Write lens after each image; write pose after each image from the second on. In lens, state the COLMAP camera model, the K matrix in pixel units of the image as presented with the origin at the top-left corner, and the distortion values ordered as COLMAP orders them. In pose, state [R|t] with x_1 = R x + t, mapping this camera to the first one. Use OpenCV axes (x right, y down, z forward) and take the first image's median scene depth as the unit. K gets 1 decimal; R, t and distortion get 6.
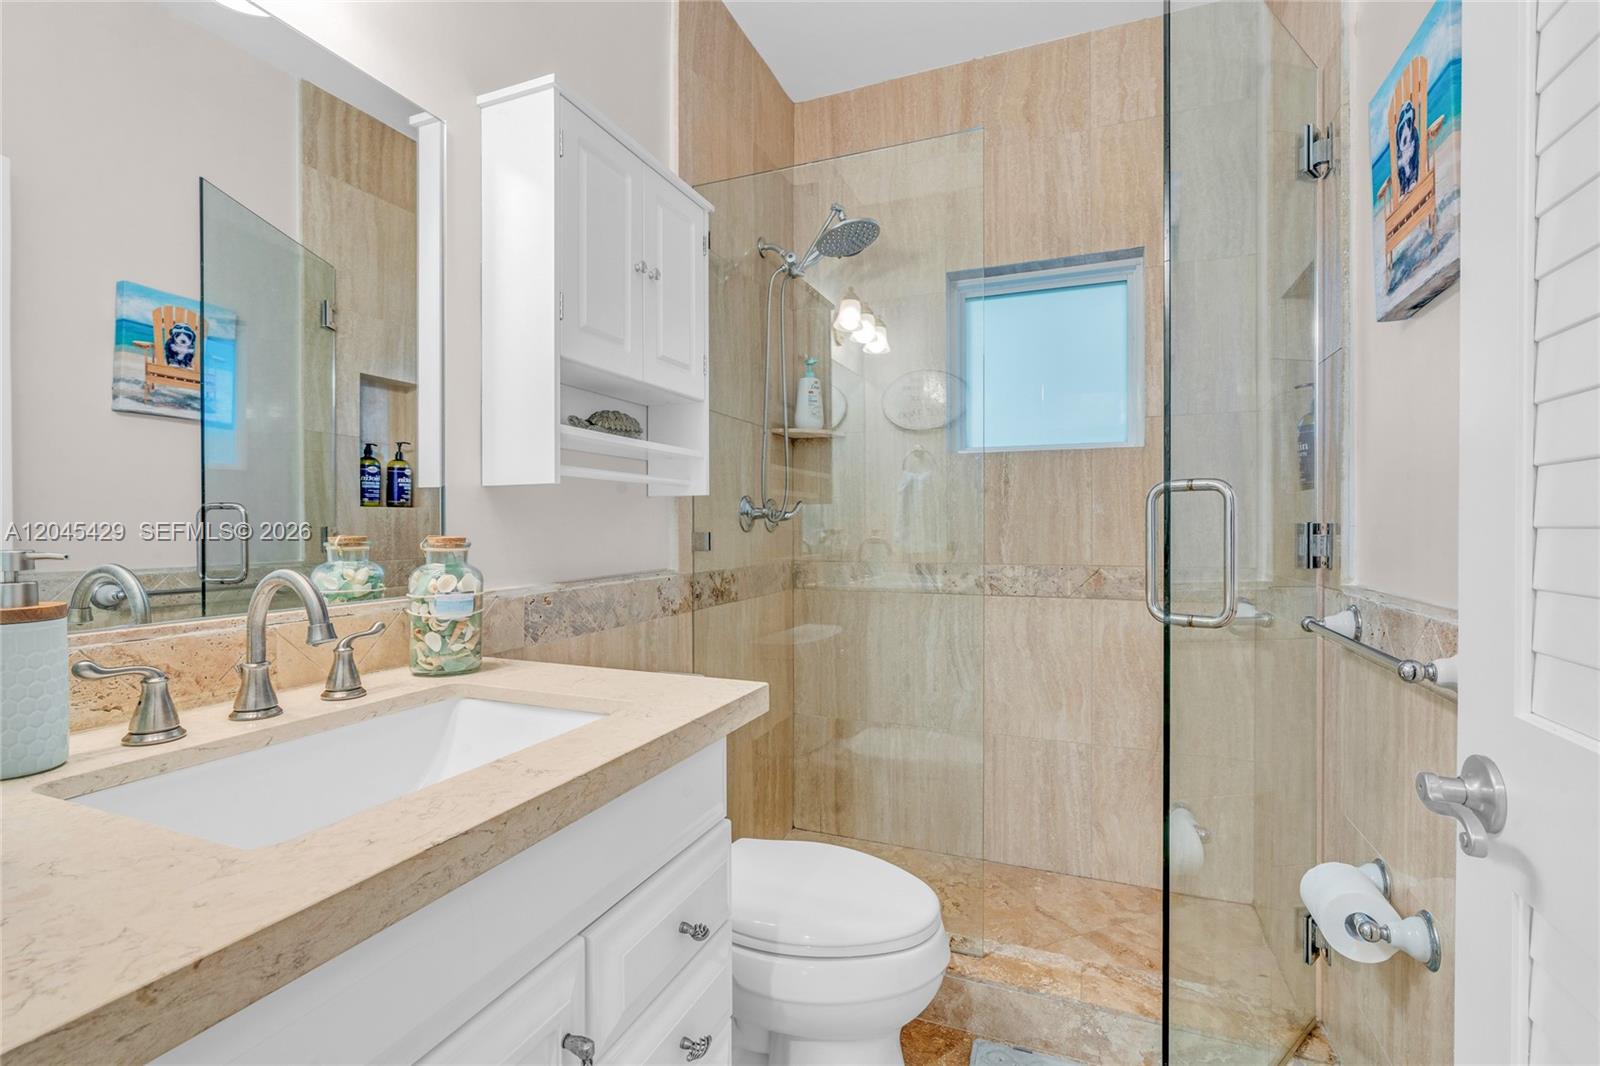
lens RADIAL K [[724.0, 0, 798.9], [0, 724.0, 531.7], [0, 0, 1]] dist [-0.005648, 0.001640]
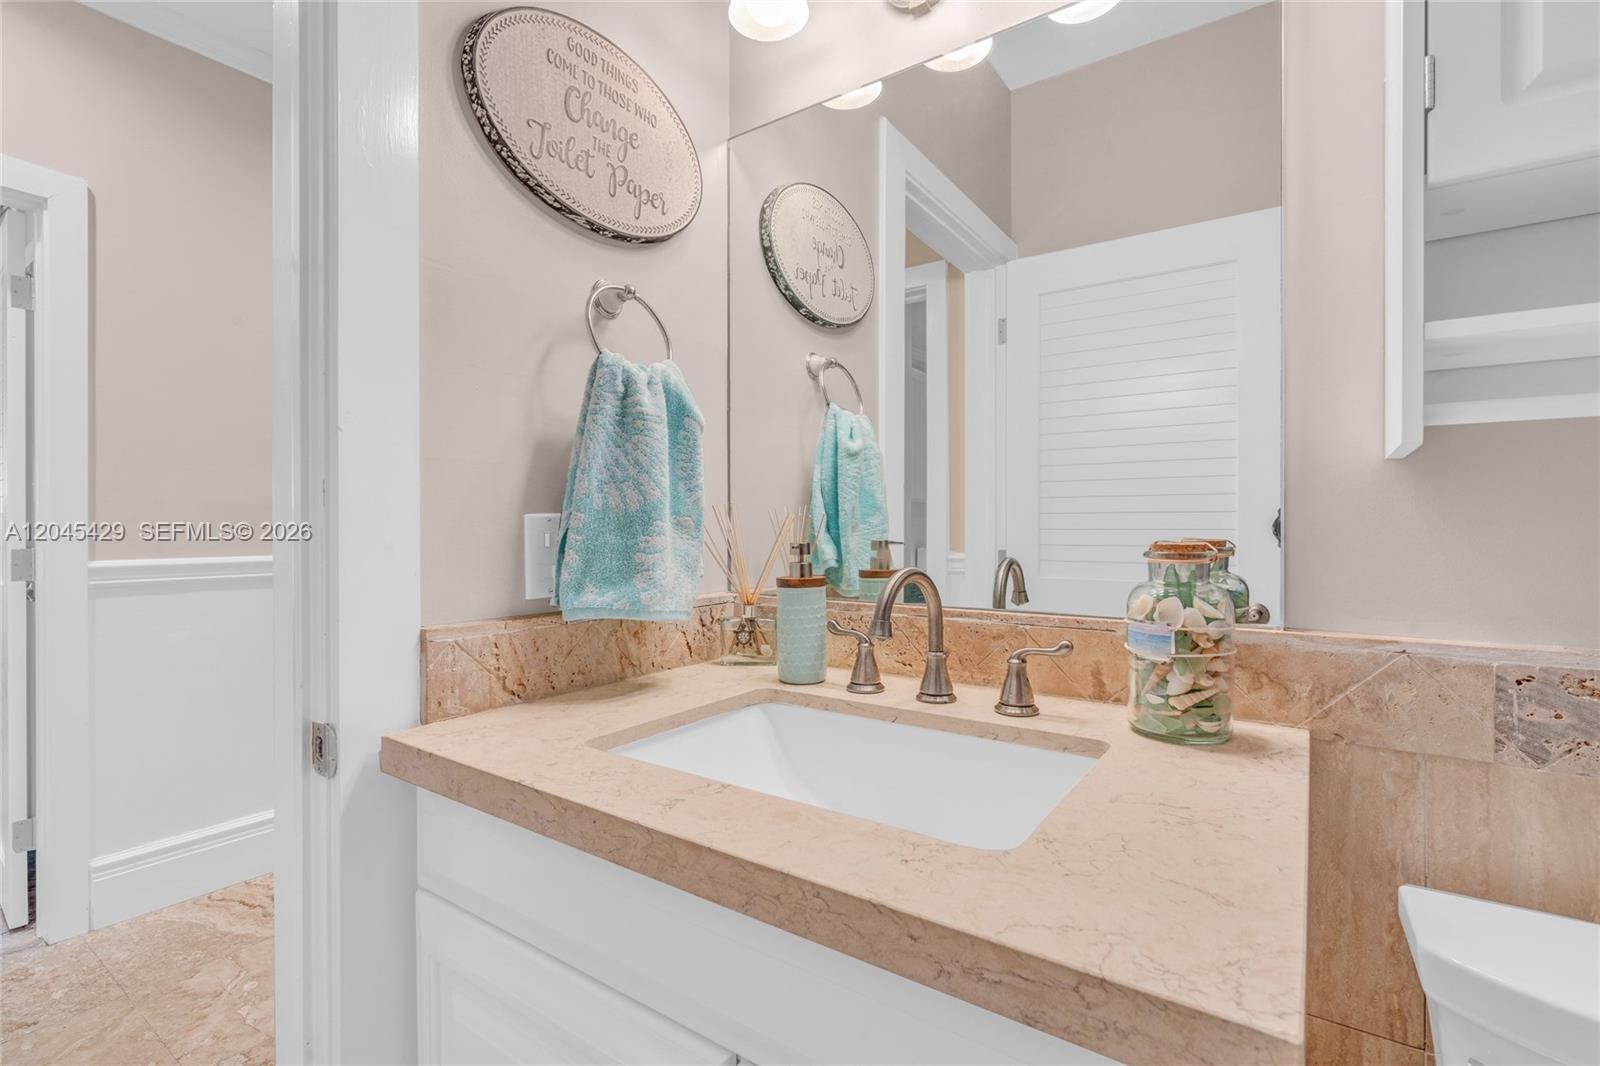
lens RADIAL K [[724.0, 0, 799.6], [0, 724.0, 526.7], [0, 0, 1]] dist [-0.005648, 0.001640]
pose [[-0.216795, 0.003672, -0.976210, 0.401318], [-0.005156, 0.999975, 0.004906, -0.014161], [0.976204, 0.006097, -0.216770, 1.130102]]
